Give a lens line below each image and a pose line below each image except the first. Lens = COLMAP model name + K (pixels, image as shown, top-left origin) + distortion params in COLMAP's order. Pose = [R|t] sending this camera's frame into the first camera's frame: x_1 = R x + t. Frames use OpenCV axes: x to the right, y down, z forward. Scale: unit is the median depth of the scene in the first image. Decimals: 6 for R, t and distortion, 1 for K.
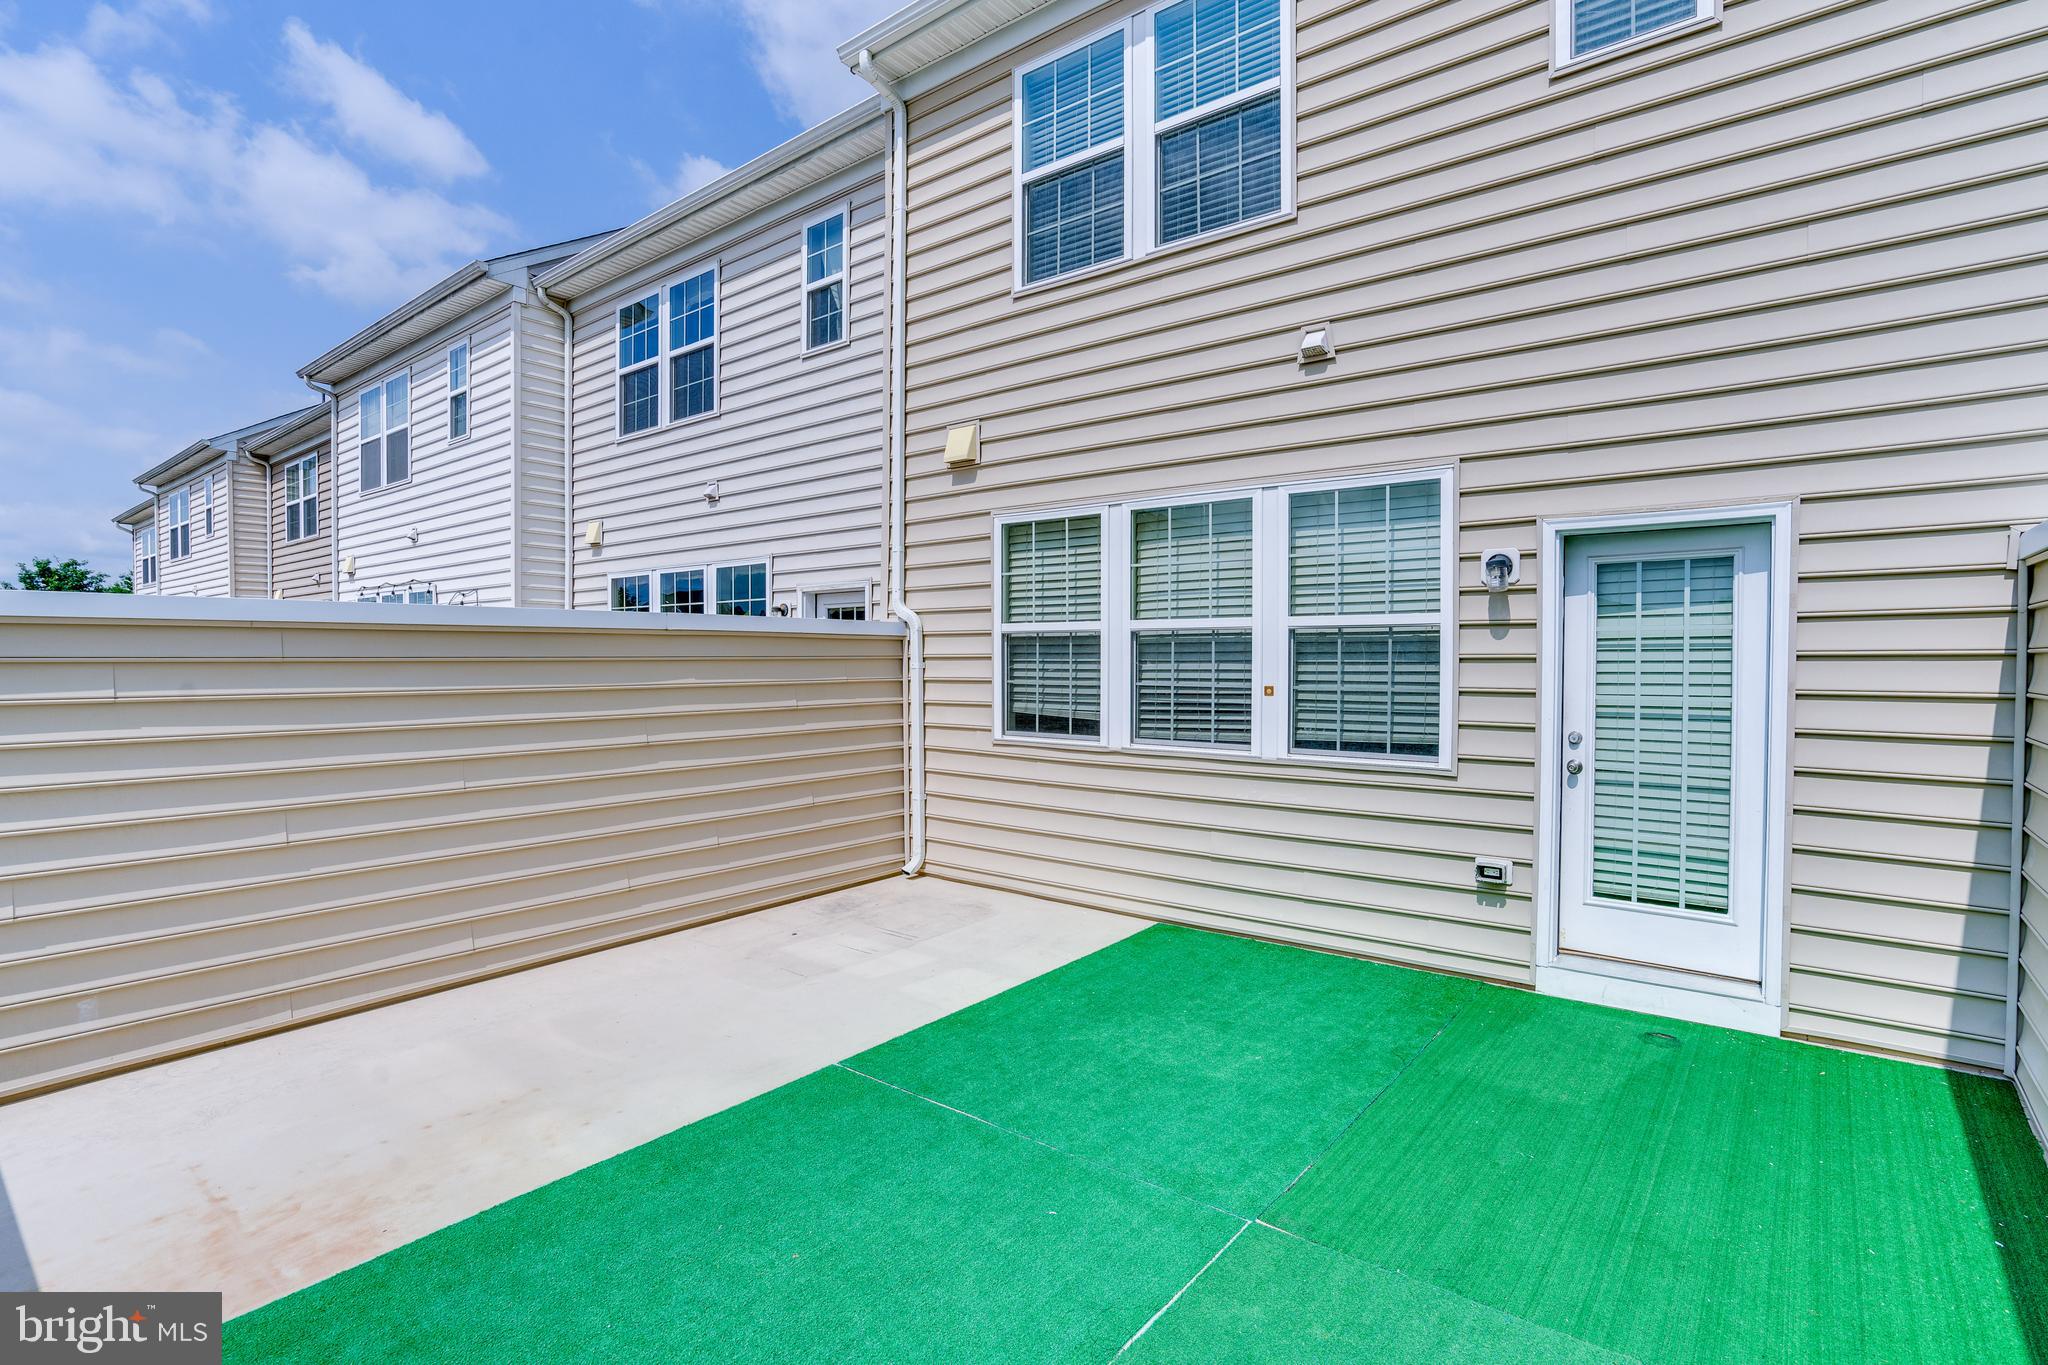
lens RADIAL K [[1008.8, 0, 1014.5], [0, 1008.8, 677.8], [0, 0, 1]] dist [0.003808, 0.001799]
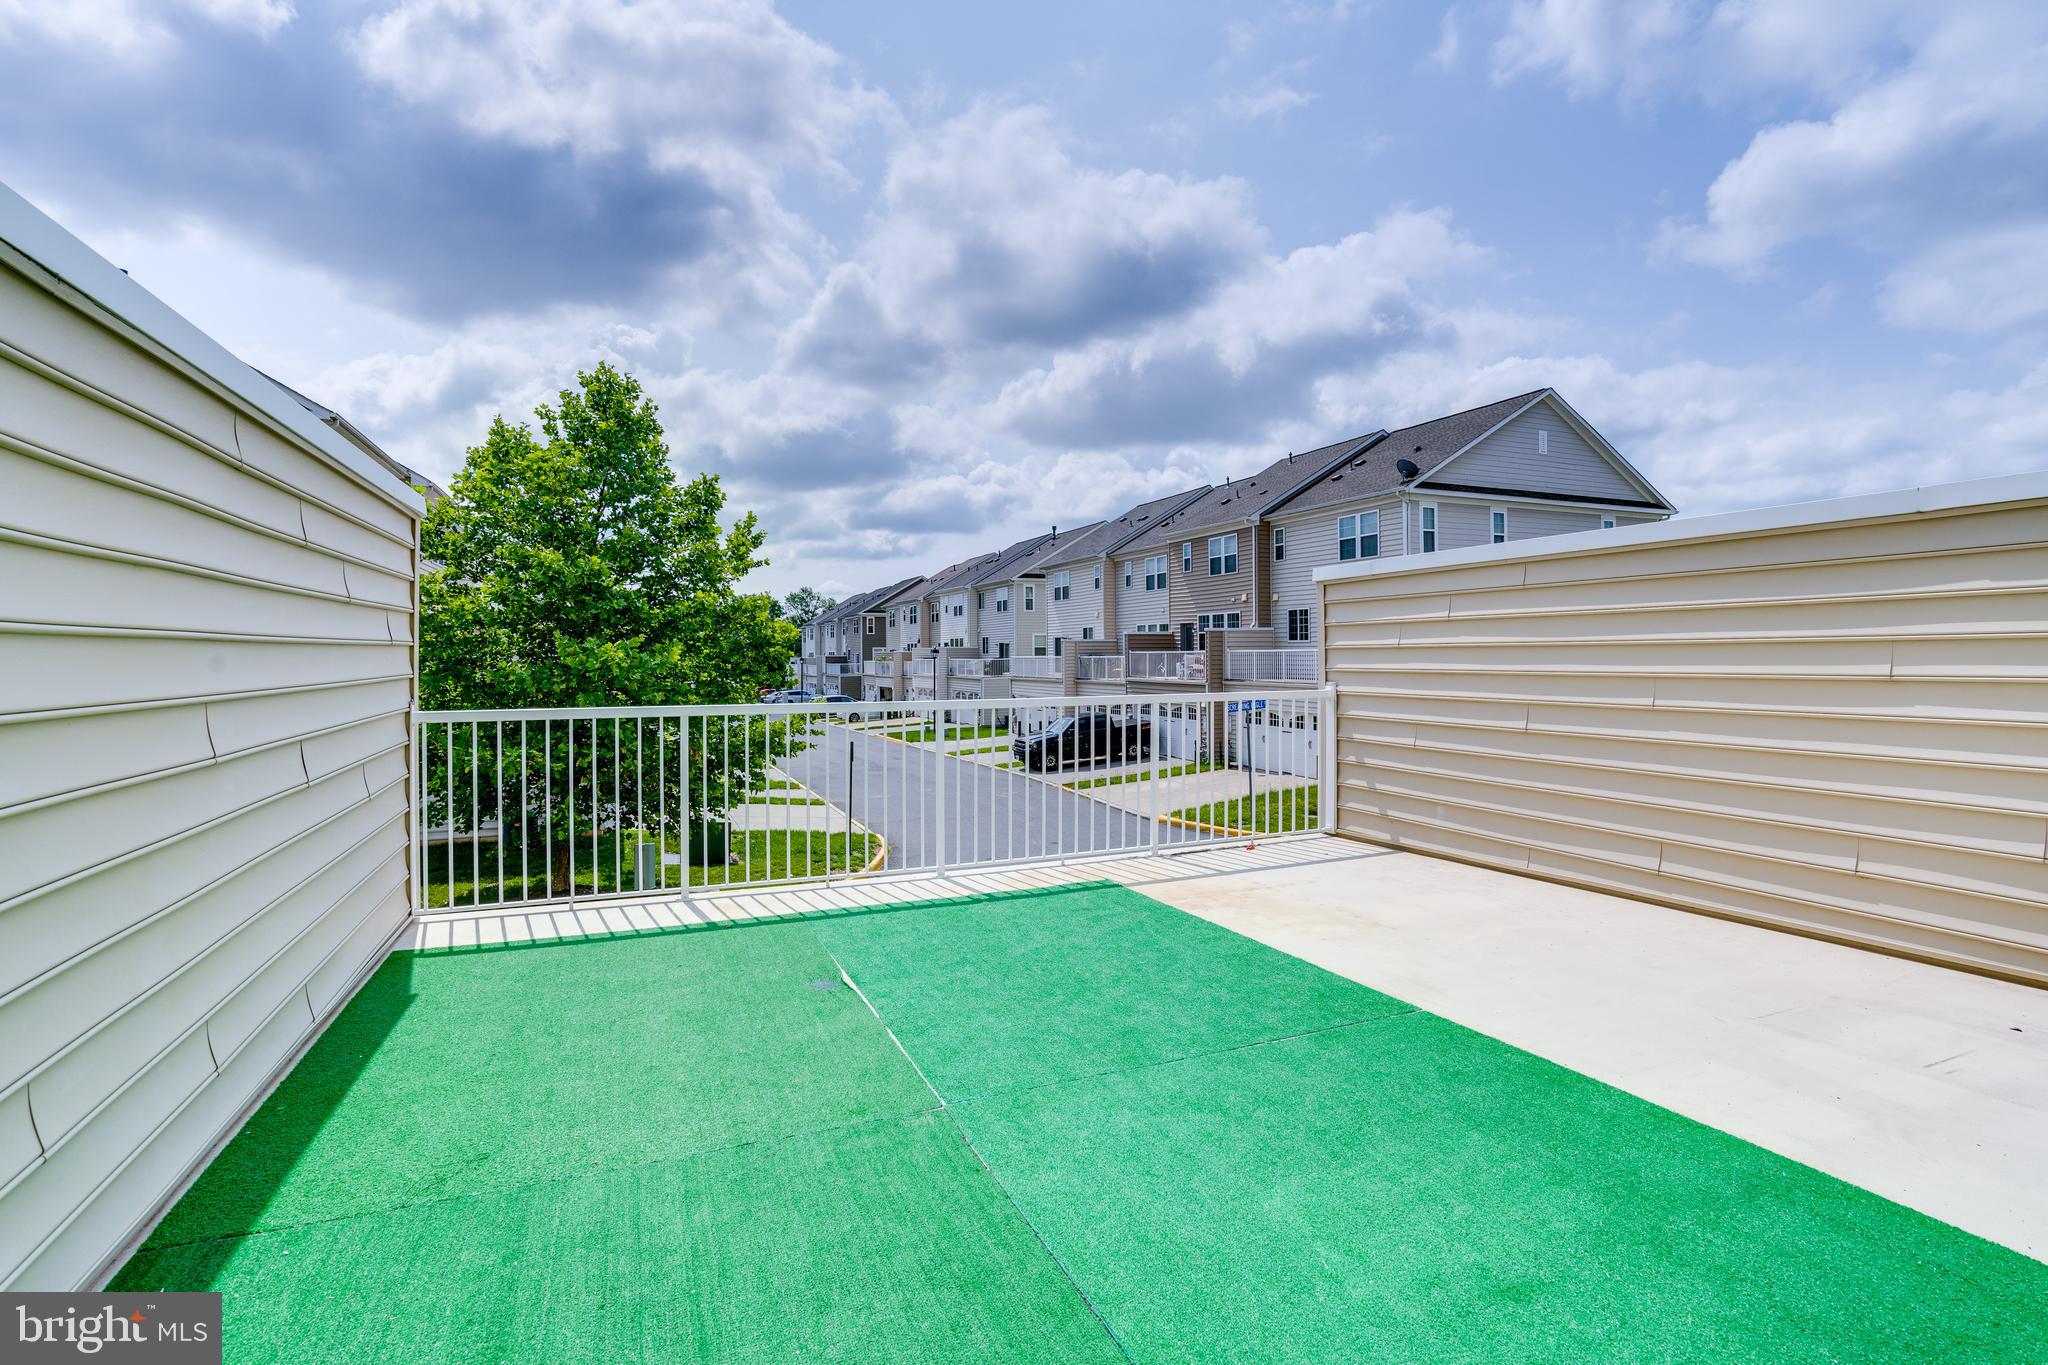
lens RADIAL K [[1008.8, 0, 1016.6], [0, 1008.8, 675.1], [0, 0, 1]] dist [0.003808, 0.001799]
pose [[-0.475656, 0.016036, -0.879485, 0.685211], [-0.014259, 0.999562, 0.025937, 0.067328], [0.879516, 0.024877, -0.475219, 0.998712]]
